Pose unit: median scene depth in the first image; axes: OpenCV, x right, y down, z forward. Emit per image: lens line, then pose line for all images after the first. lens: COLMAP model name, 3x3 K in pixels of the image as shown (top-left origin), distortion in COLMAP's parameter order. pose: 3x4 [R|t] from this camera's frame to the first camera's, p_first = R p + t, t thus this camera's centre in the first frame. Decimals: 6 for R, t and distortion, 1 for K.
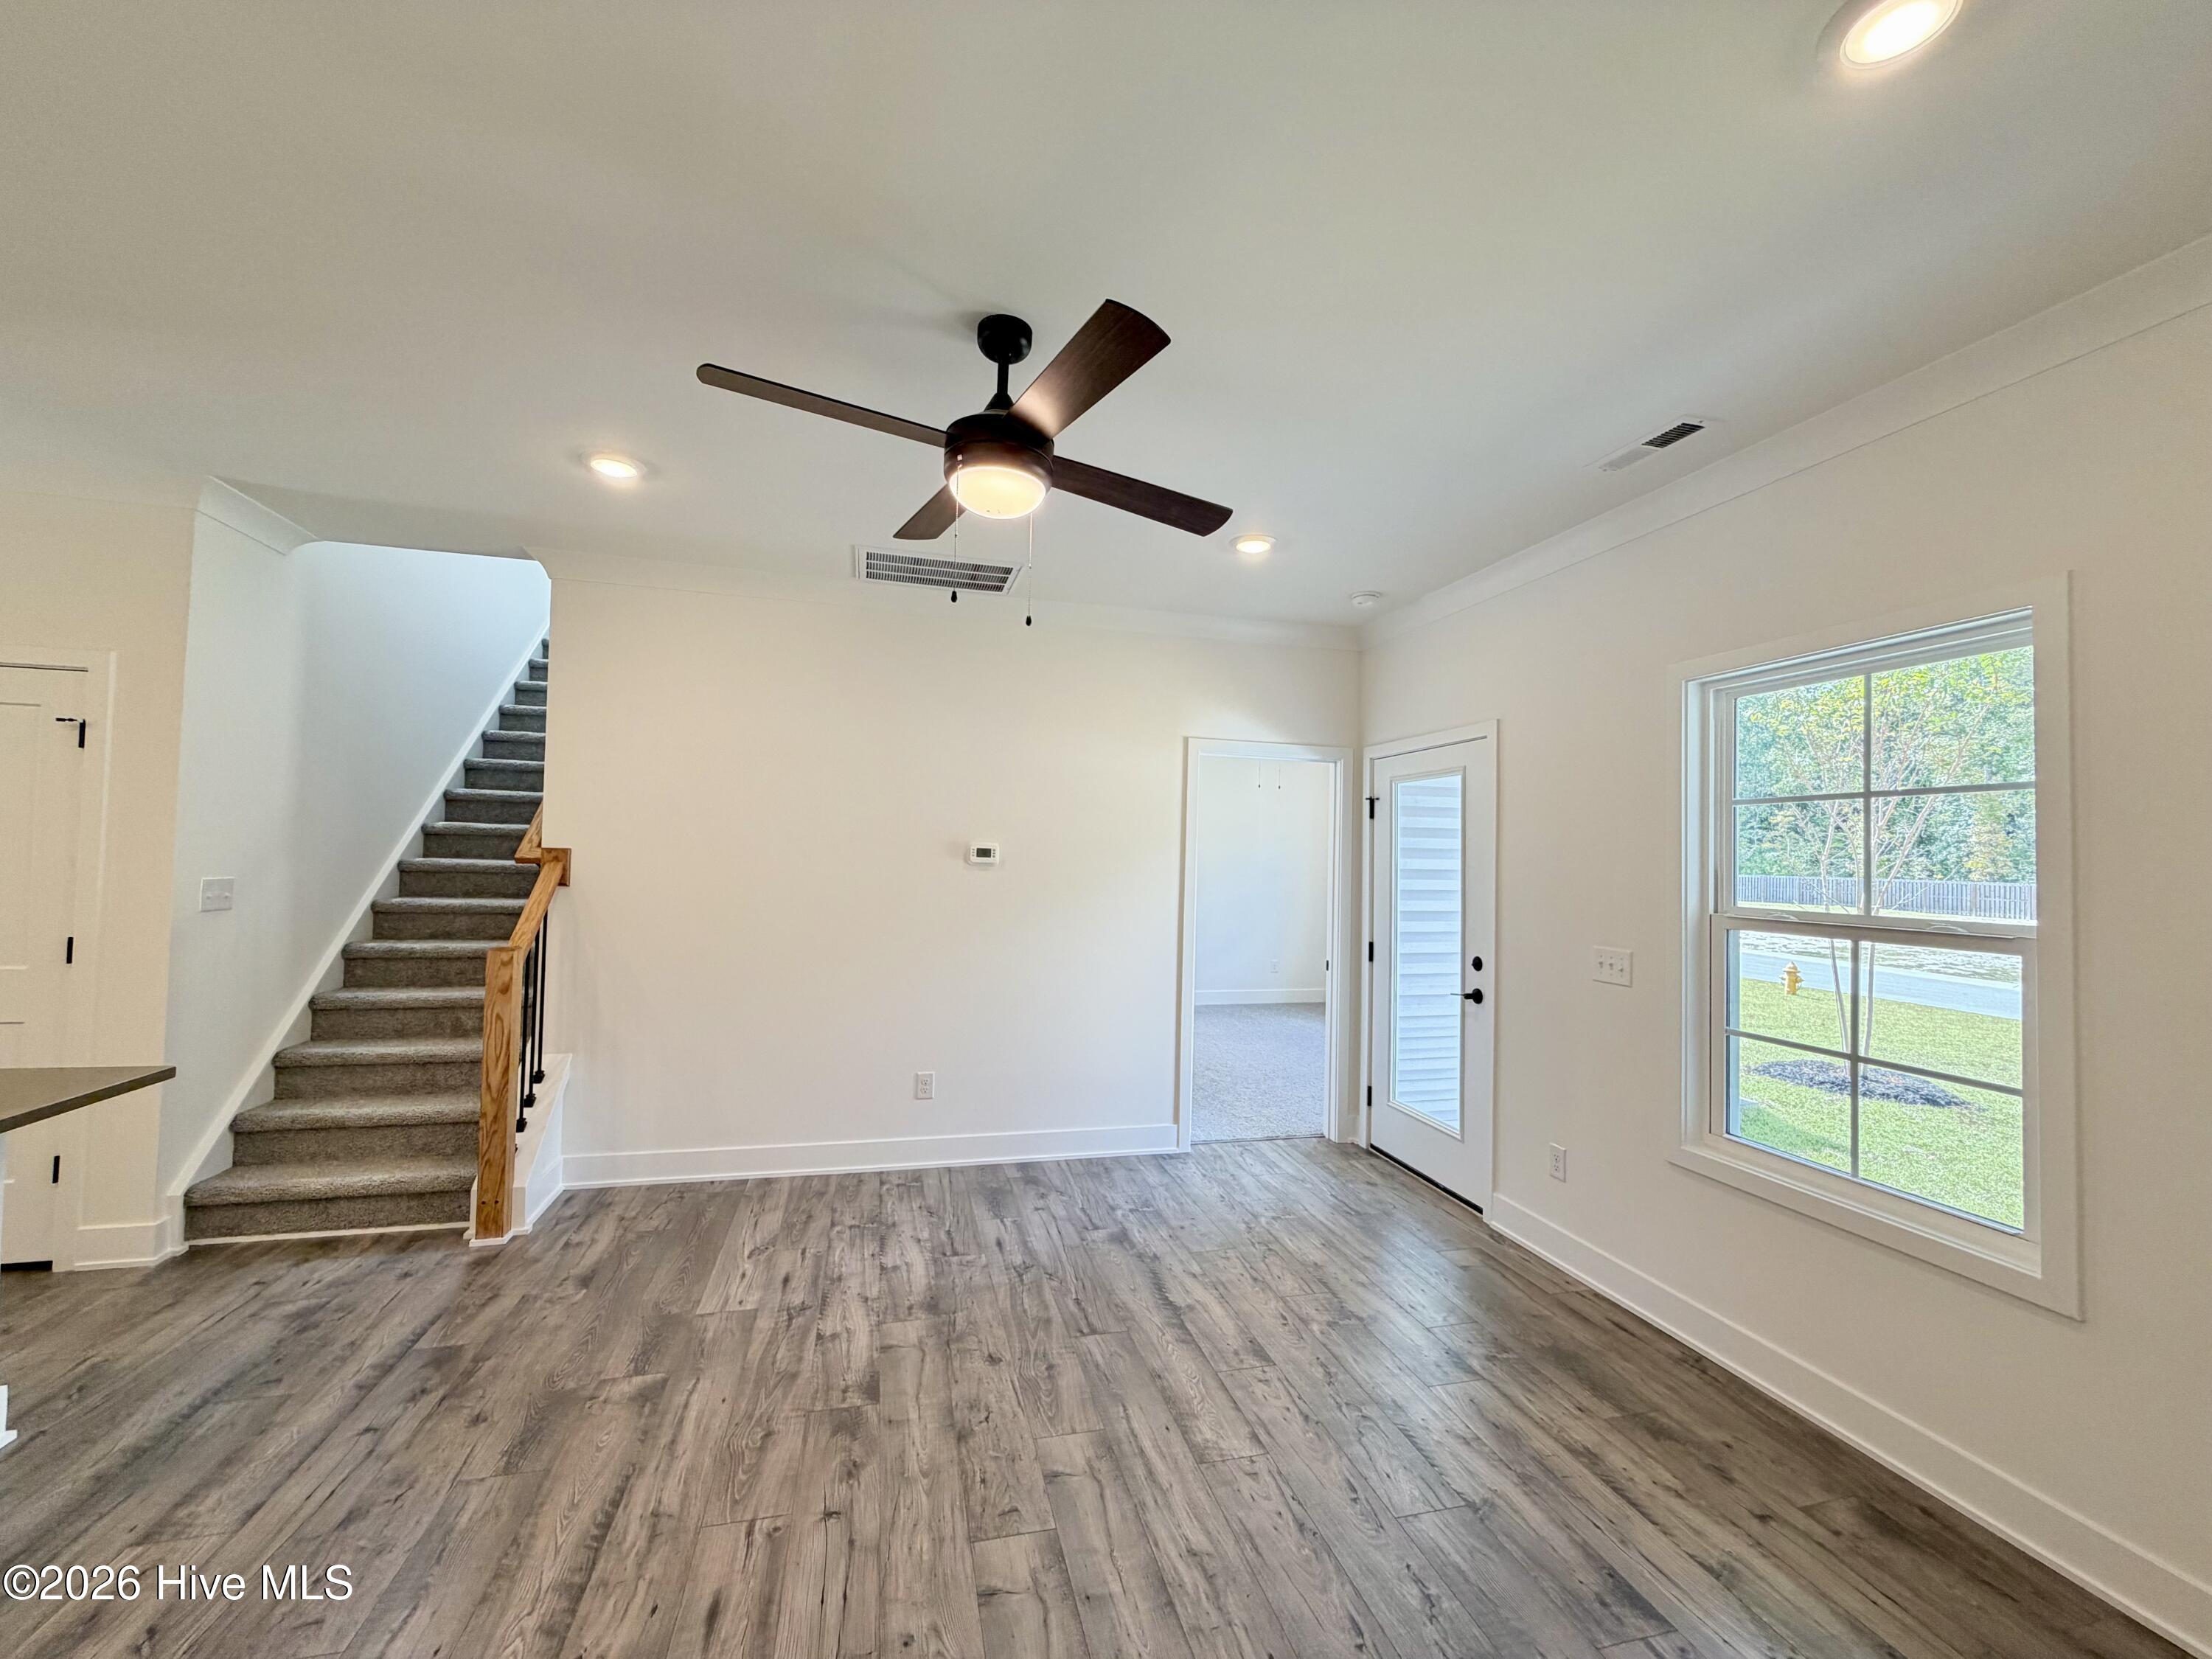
lens RADIAL K [[882.0, 0, 1104.4], [0, 882.0, 825.4], [0, 0, 1]] dist [0.000648, 0.000006]
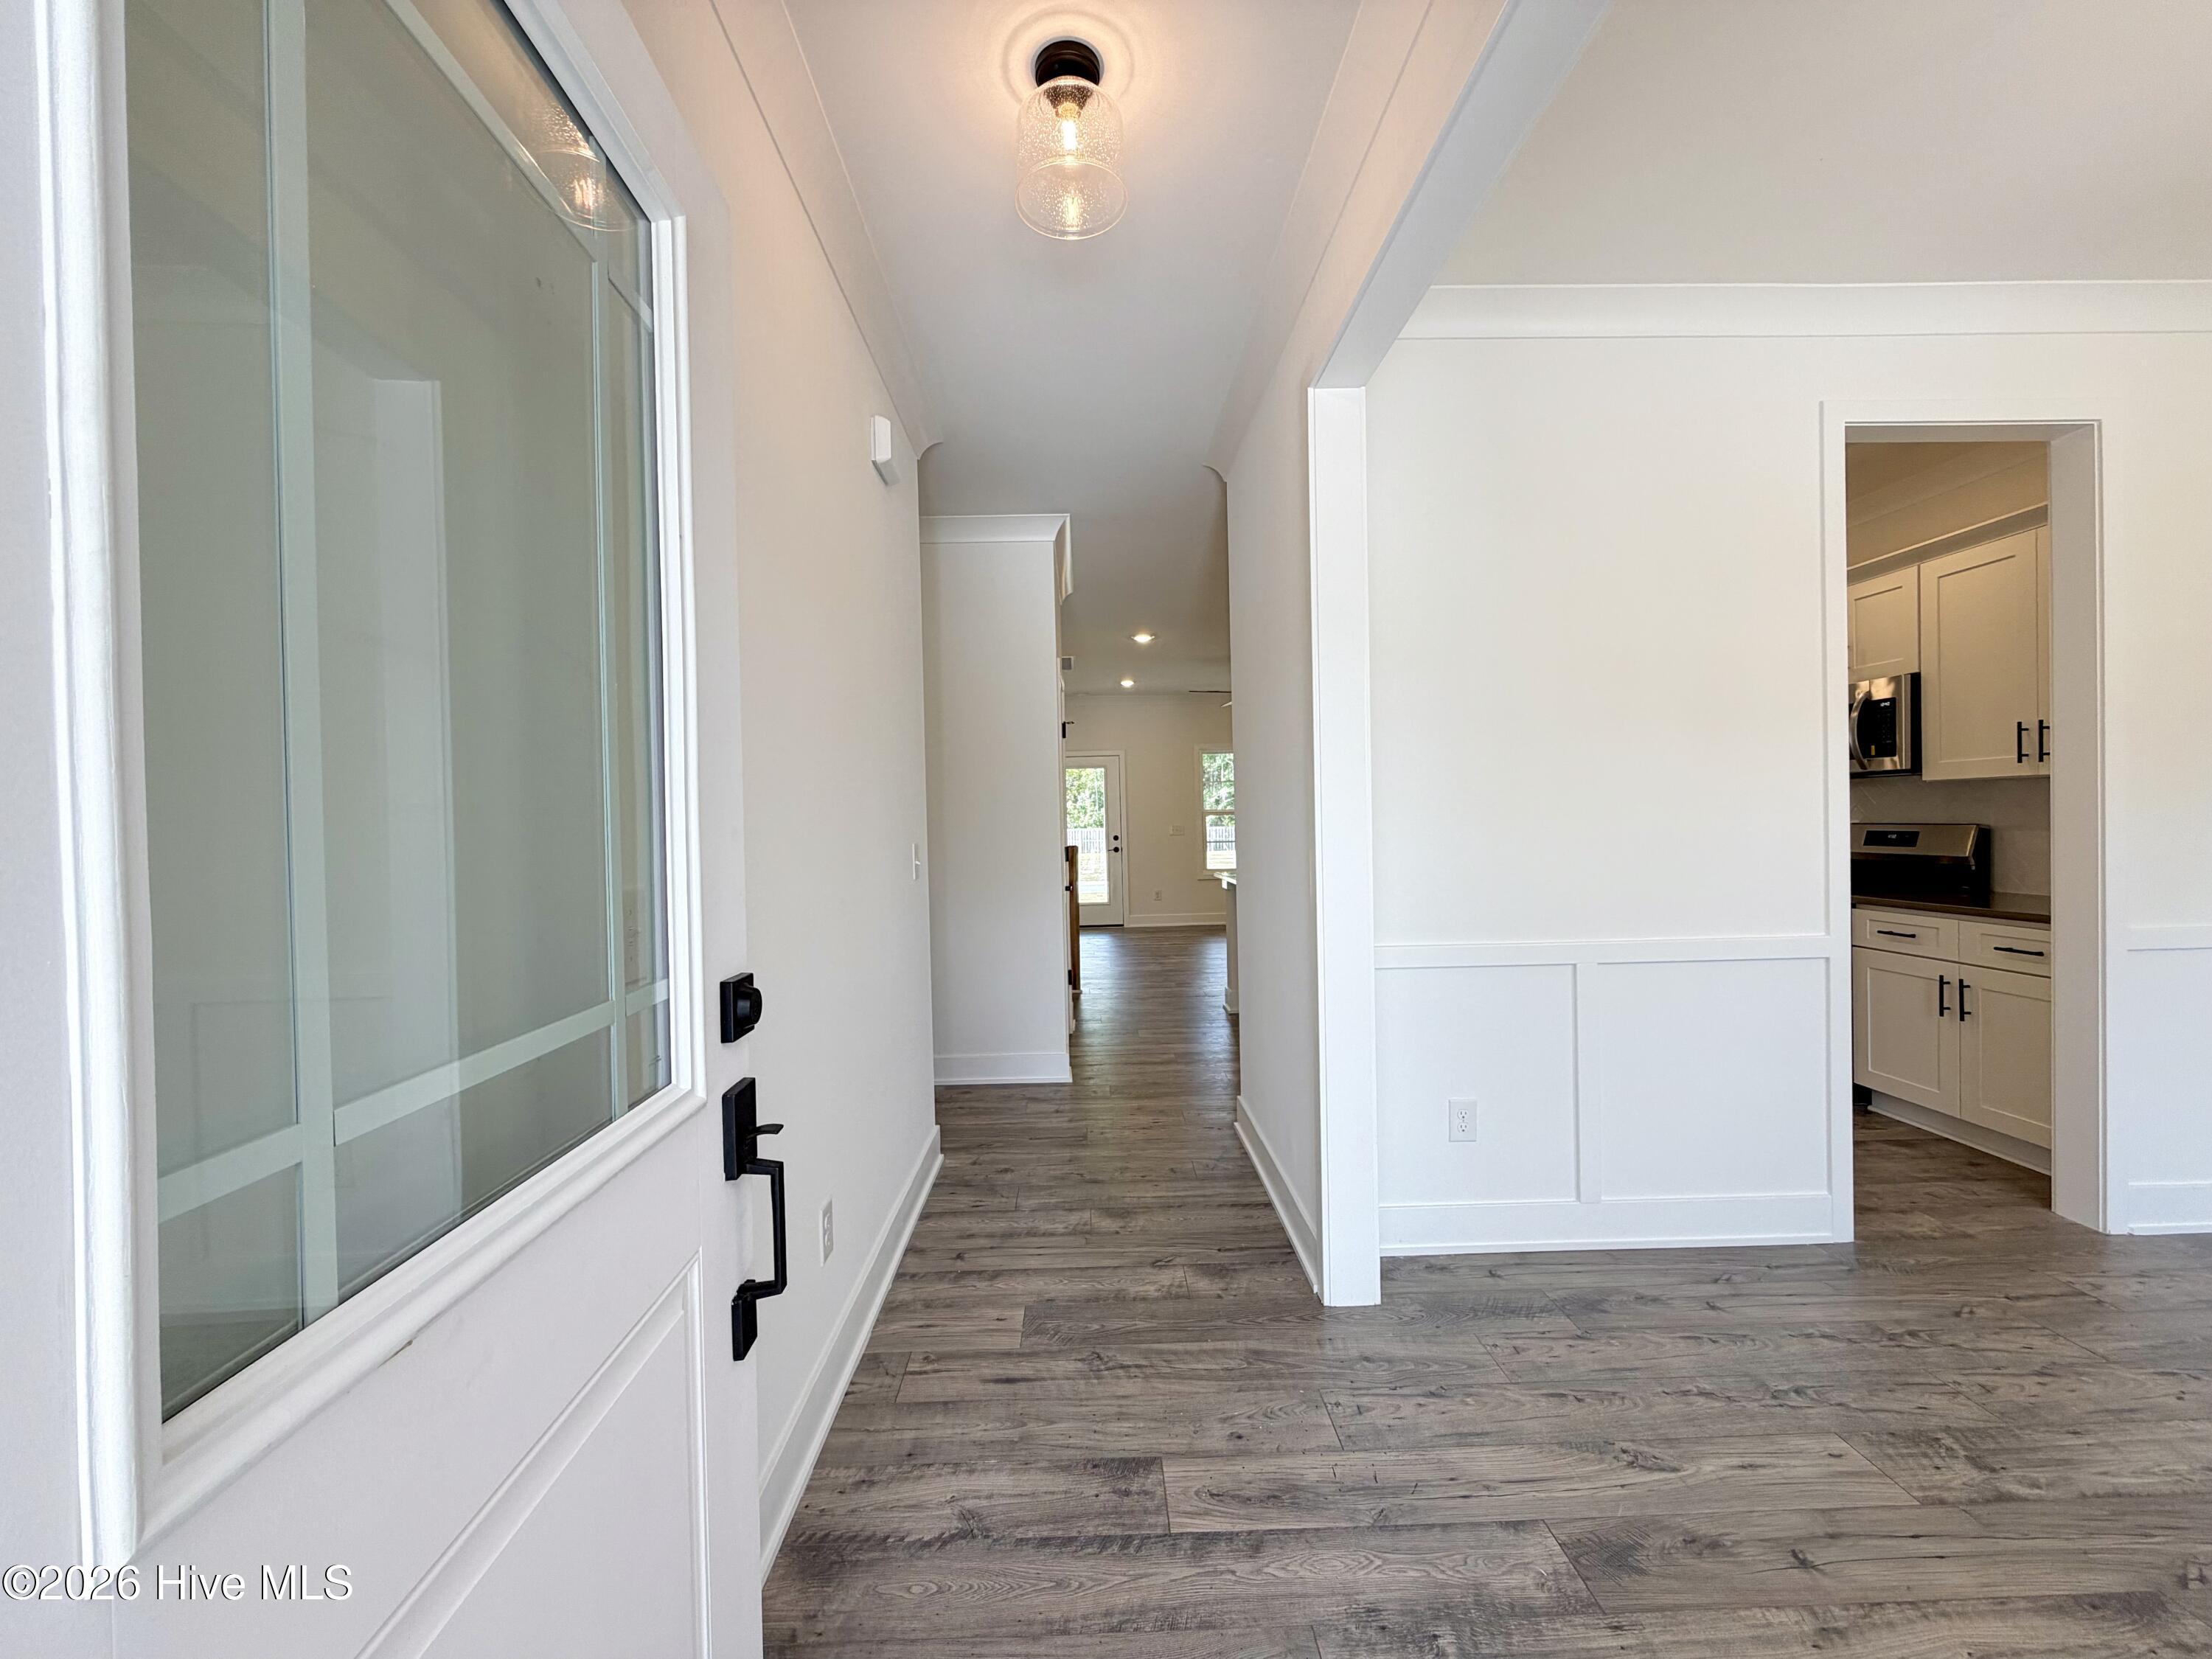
lens RADIAL K [[882.0, 0, 1101.5], [0, 882.0, 827.8], [0, 0, 1]] dist [0.000648, 0.000006]
pose [[0.227234, -0.041170, 0.972970, -3.883373], [-0.001207, 0.999093, 0.042557, 0.018305], [-0.973839, -0.010845, 0.226978, 0.742907]]
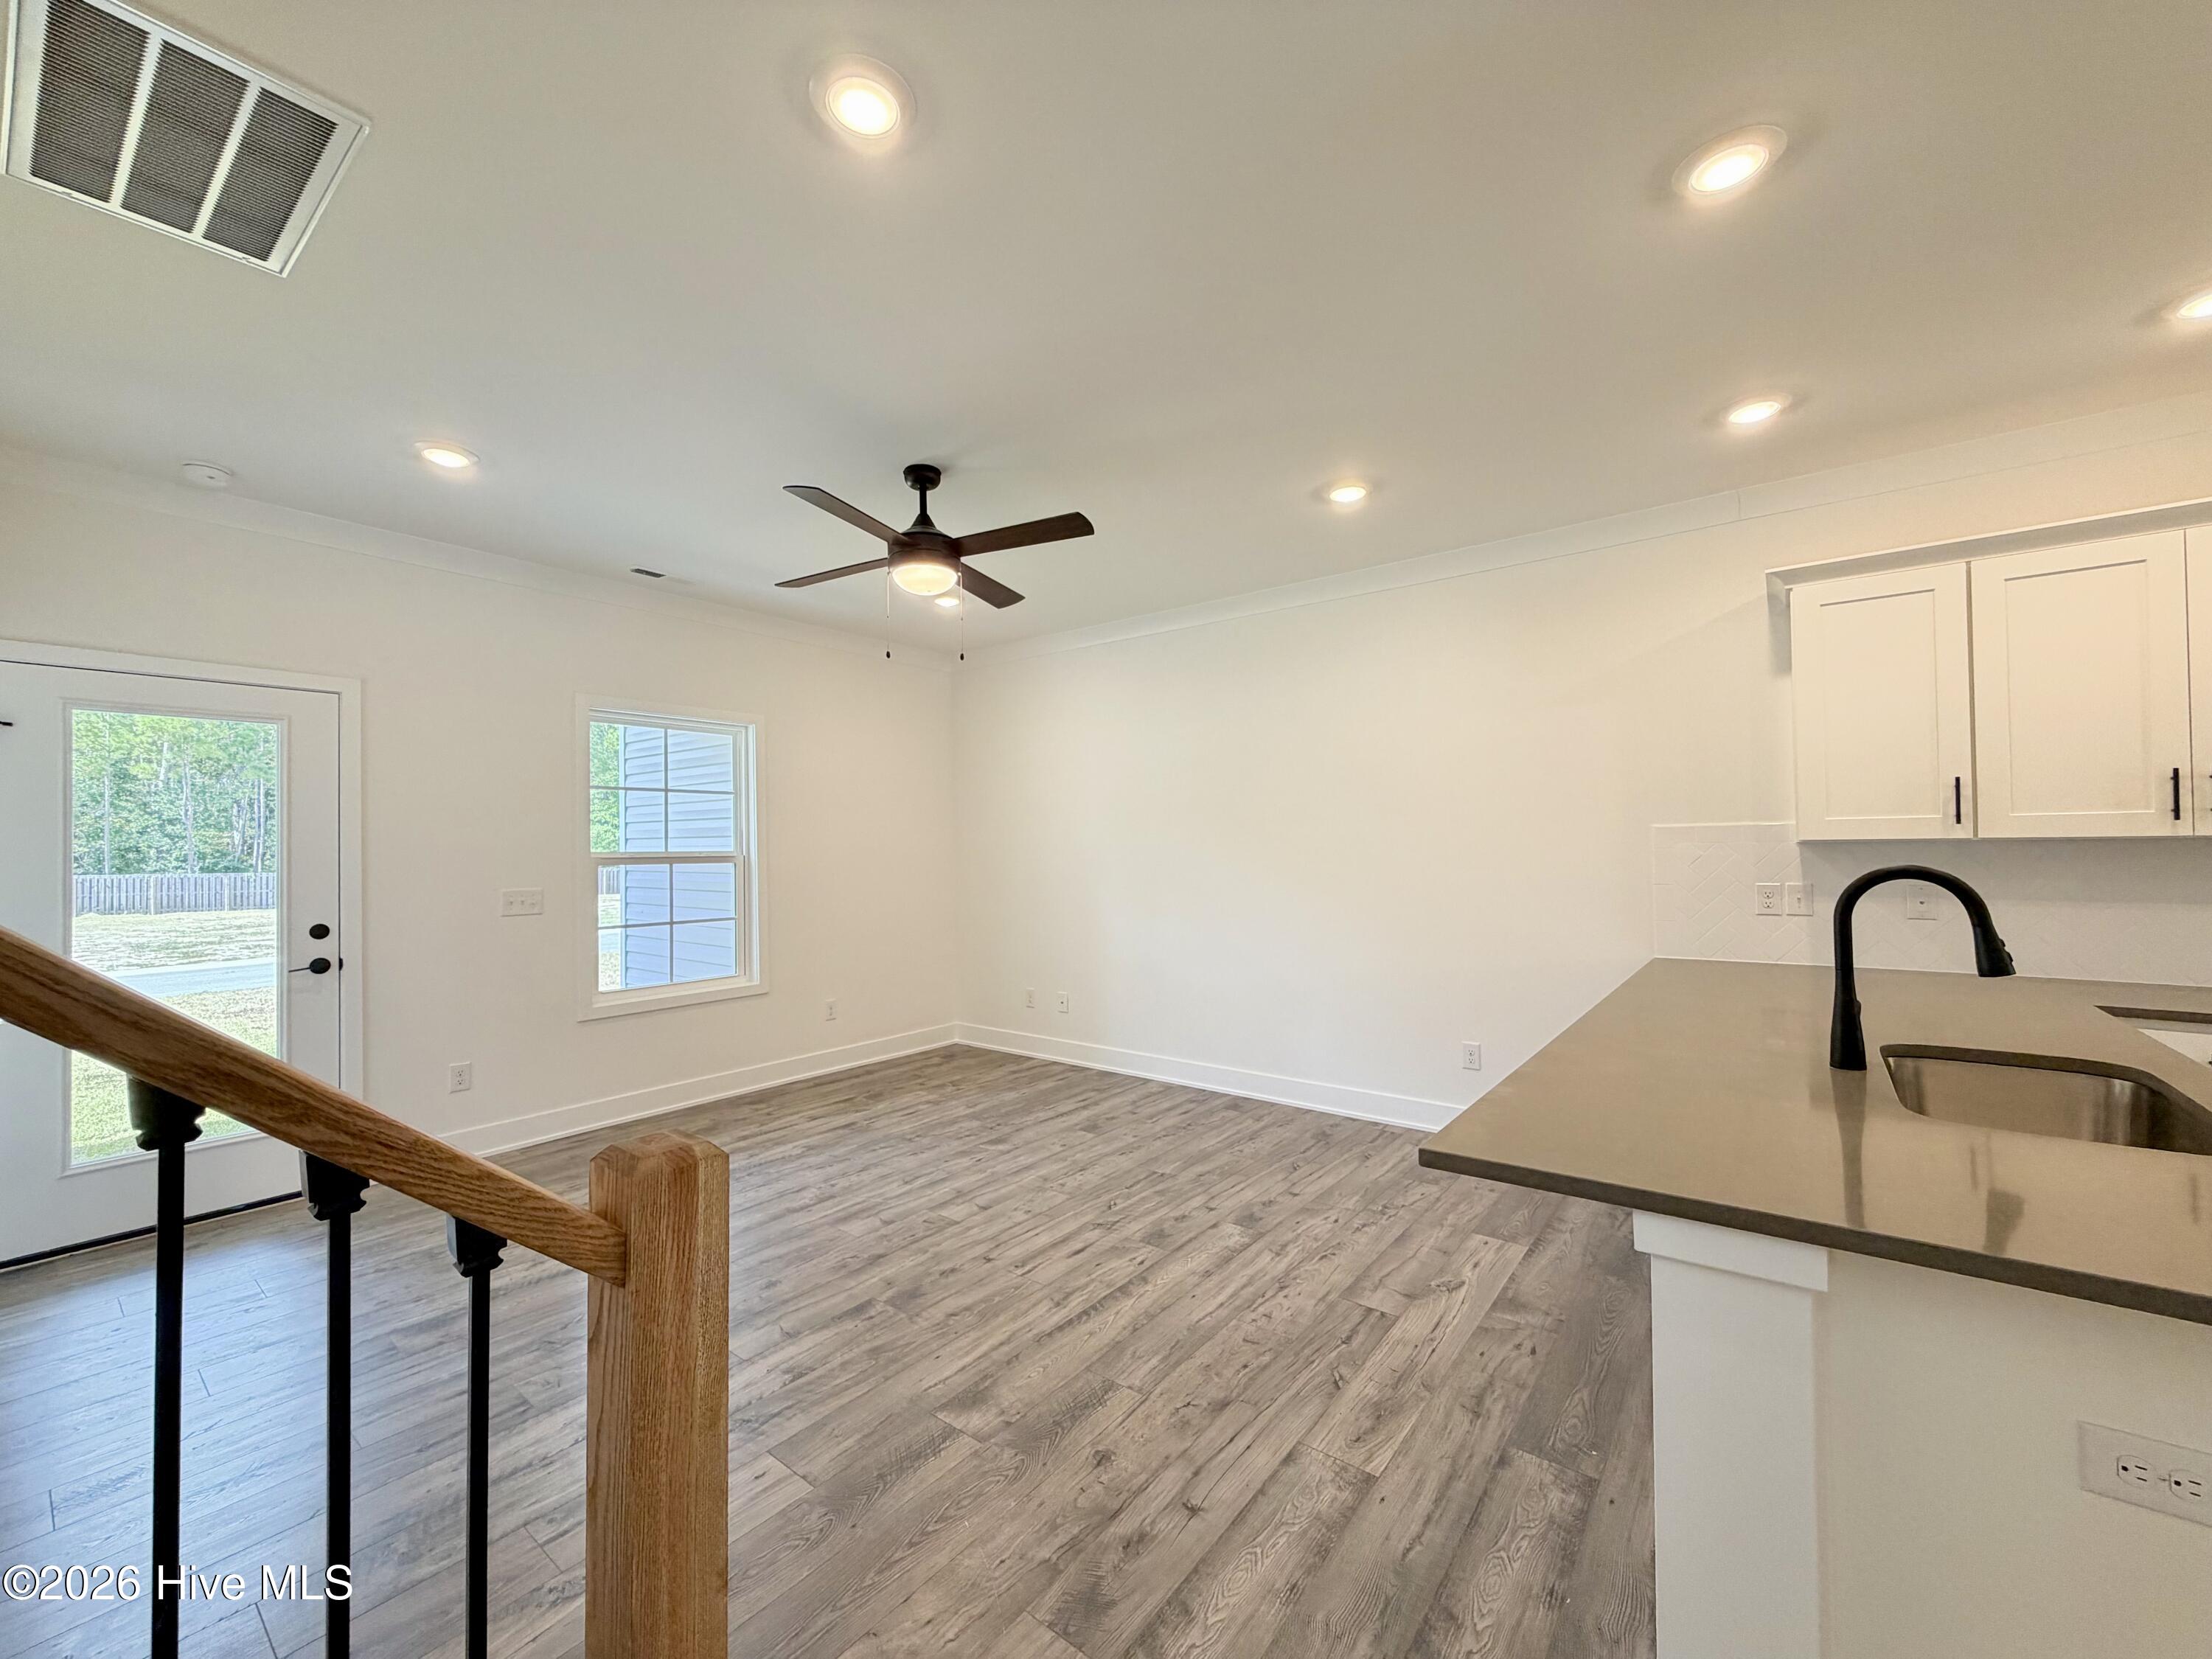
lens RADIAL K [[882.0, 0, 1096.4], [0, 882.0, 836.5], [0, 0, 1]] dist [0.000648, 0.000006]
pose [[-0.606143, -0.006387, 0.795330, -1.431471], [-0.033255, 0.999297, -0.017319, 0.077518], [-0.794660, -0.036947, -0.605929, 1.595217]]
